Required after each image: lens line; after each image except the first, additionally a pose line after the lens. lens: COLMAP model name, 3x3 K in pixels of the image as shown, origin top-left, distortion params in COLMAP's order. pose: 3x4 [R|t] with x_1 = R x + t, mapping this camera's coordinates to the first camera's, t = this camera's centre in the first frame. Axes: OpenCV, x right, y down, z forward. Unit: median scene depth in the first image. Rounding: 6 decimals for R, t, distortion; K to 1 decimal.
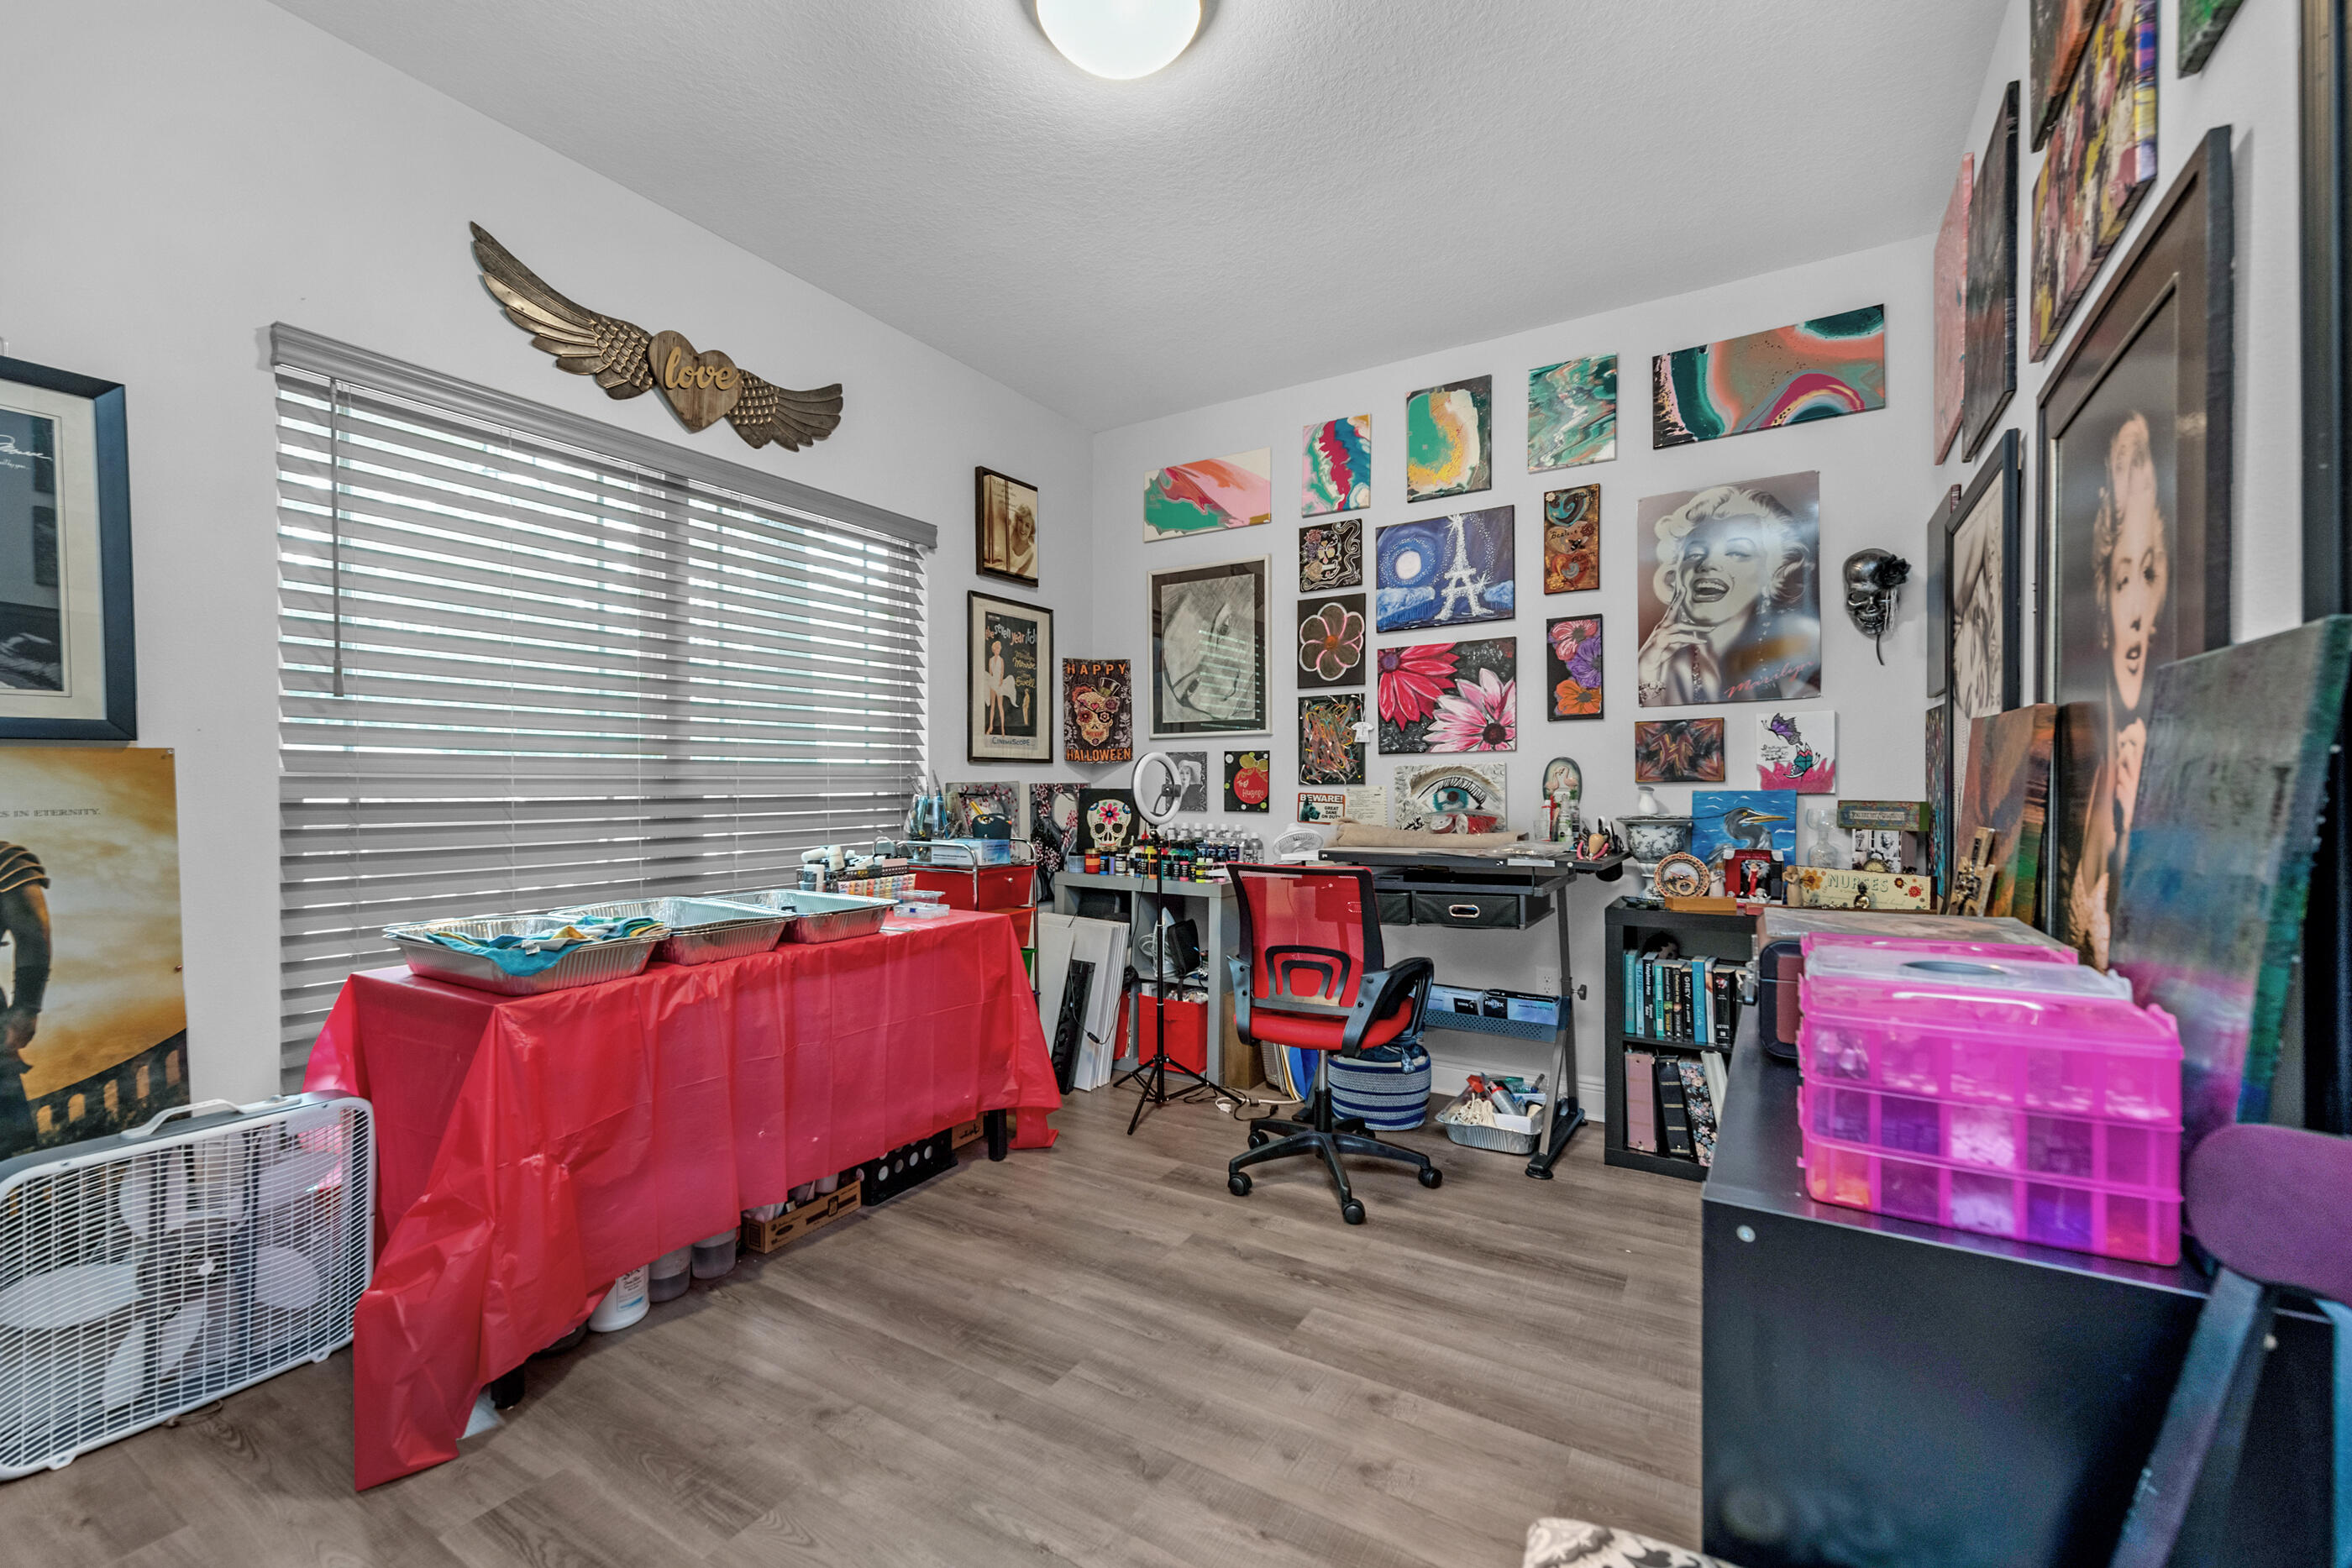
lens RADIAL K [[980.8, 0, 1163.1], [0, 980.8, 781.9], [0, 0, 1]] dist [0.002799, -0.006424]
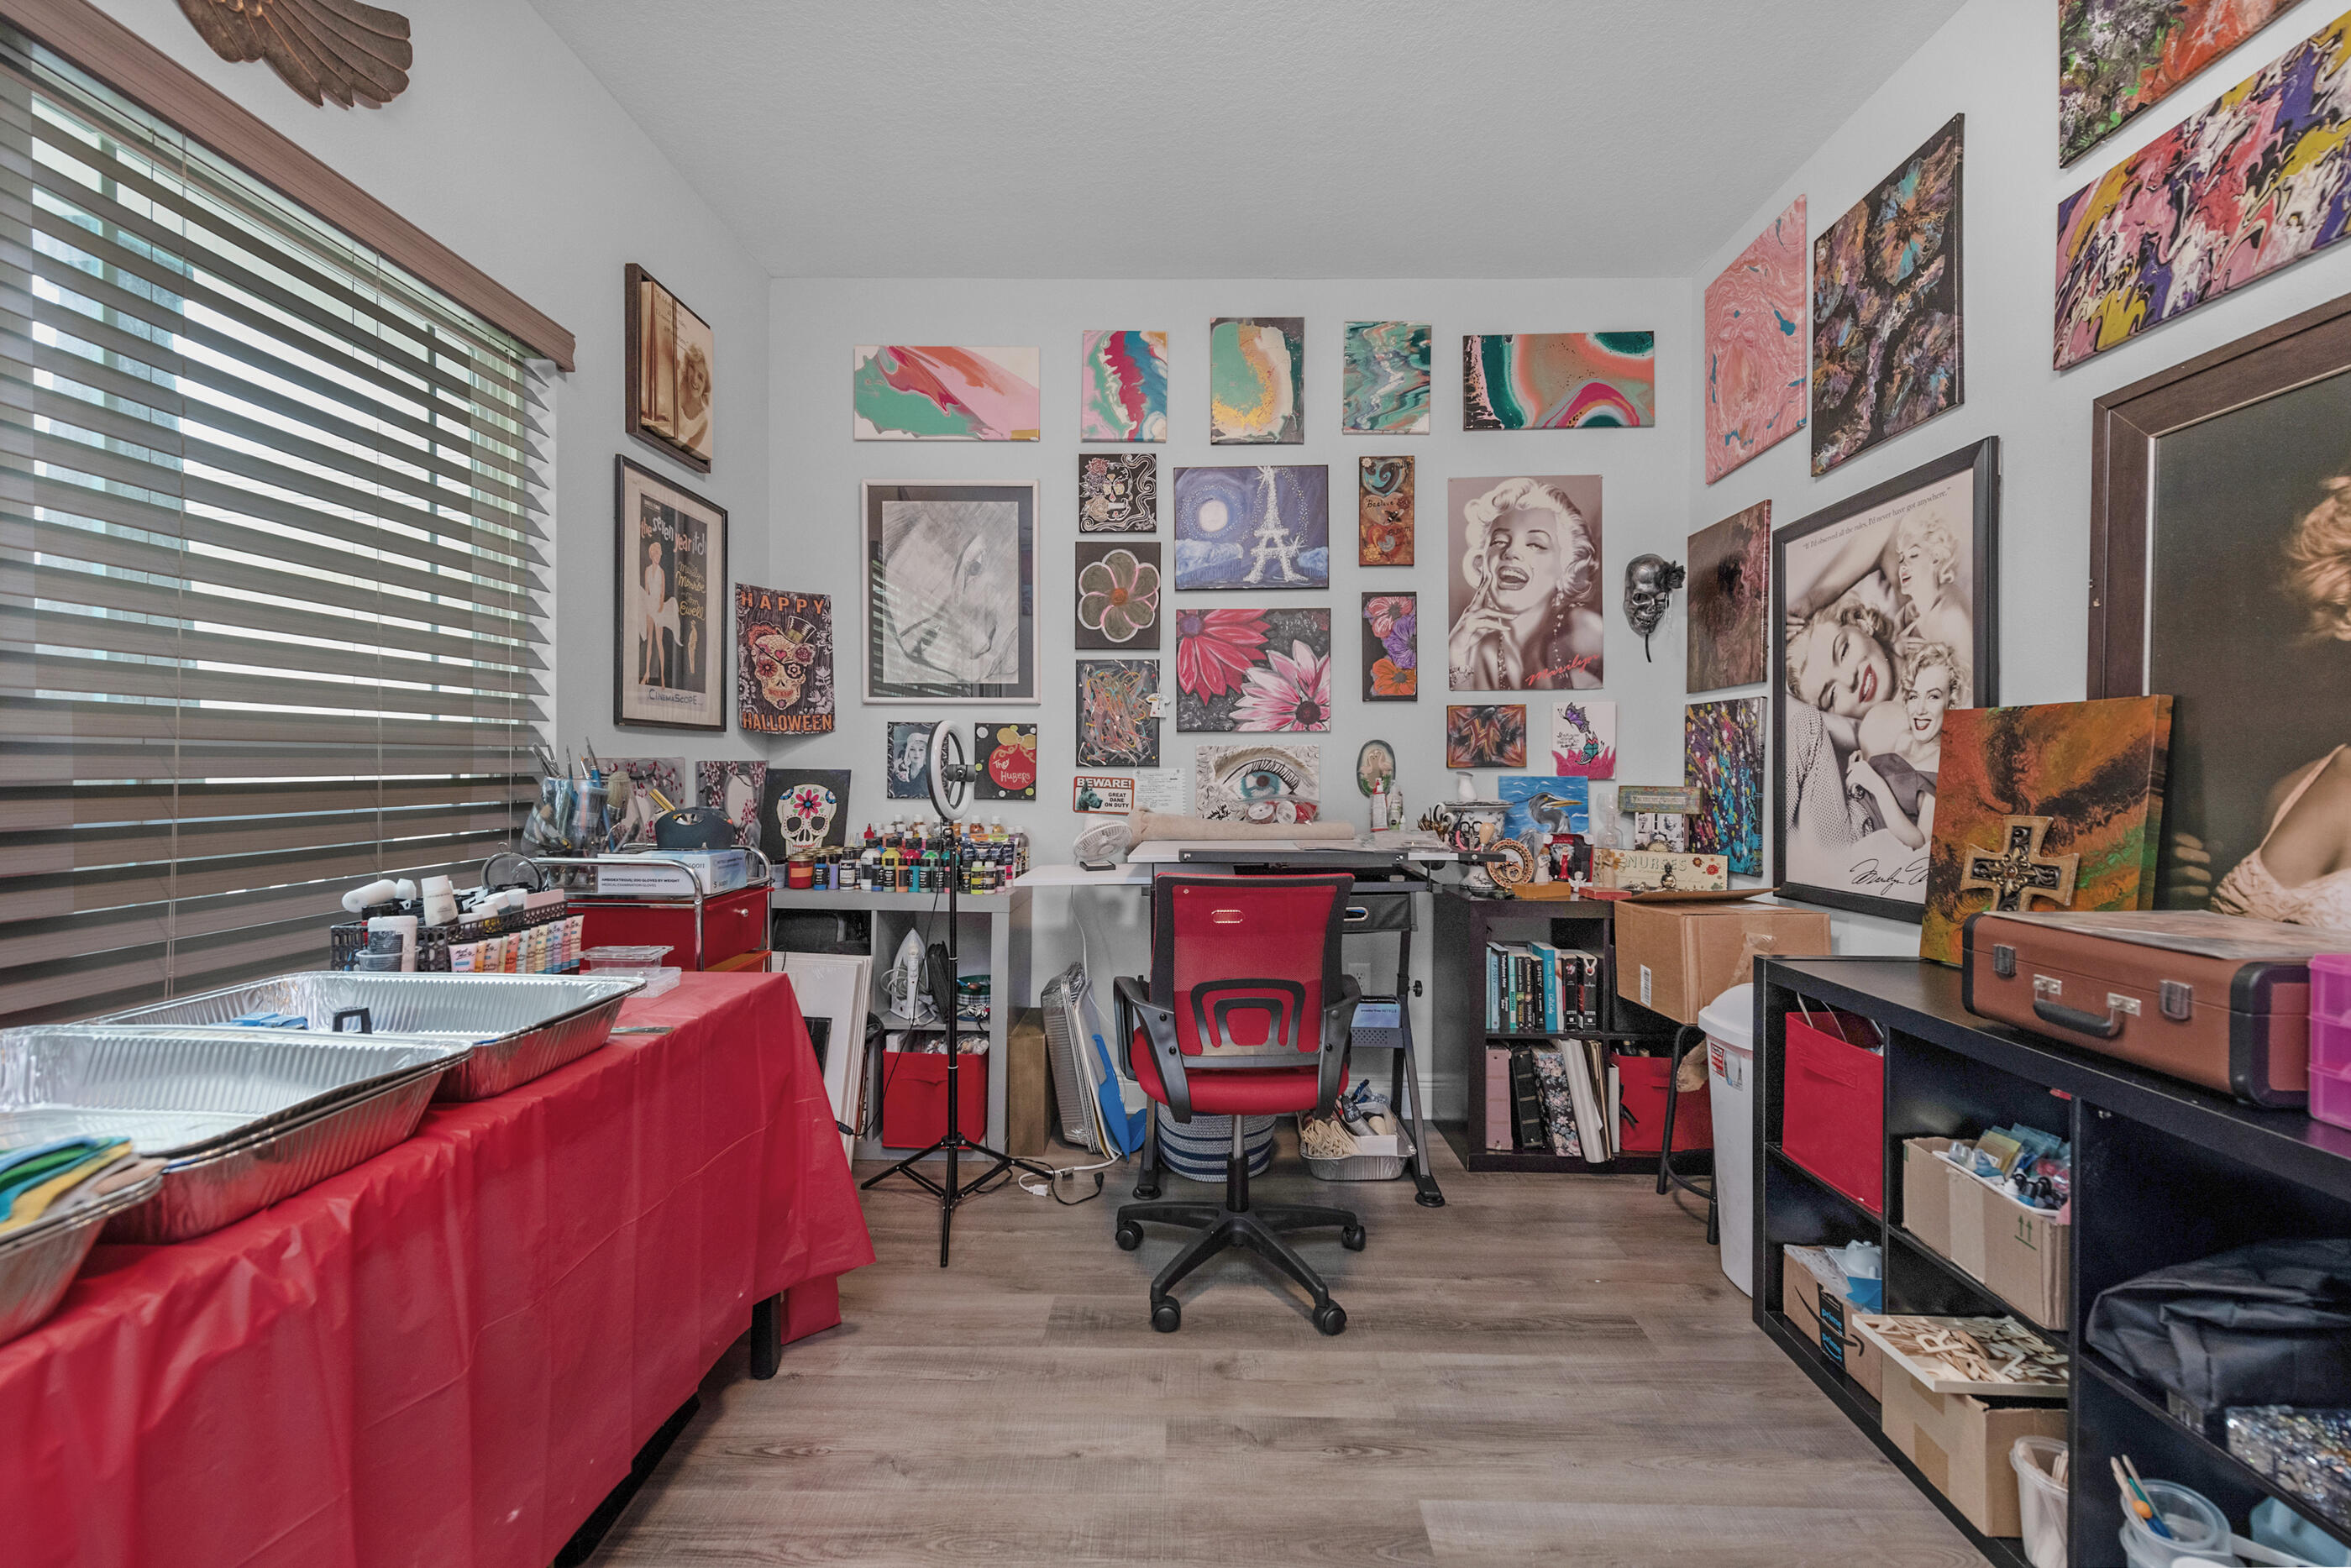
lens RADIAL K [[950.0, 0, 1191.3], [0, 950.0, 768.7], [0, 0, 1]] dist [0.017329, -0.006204]
pose [[0.854399, 0.007333, 0.519566, -0.213087], [-0.010453, 0.999941, 0.003076, 0.001515], [-0.519513, -0.008059, 0.854425, 0.296651]]
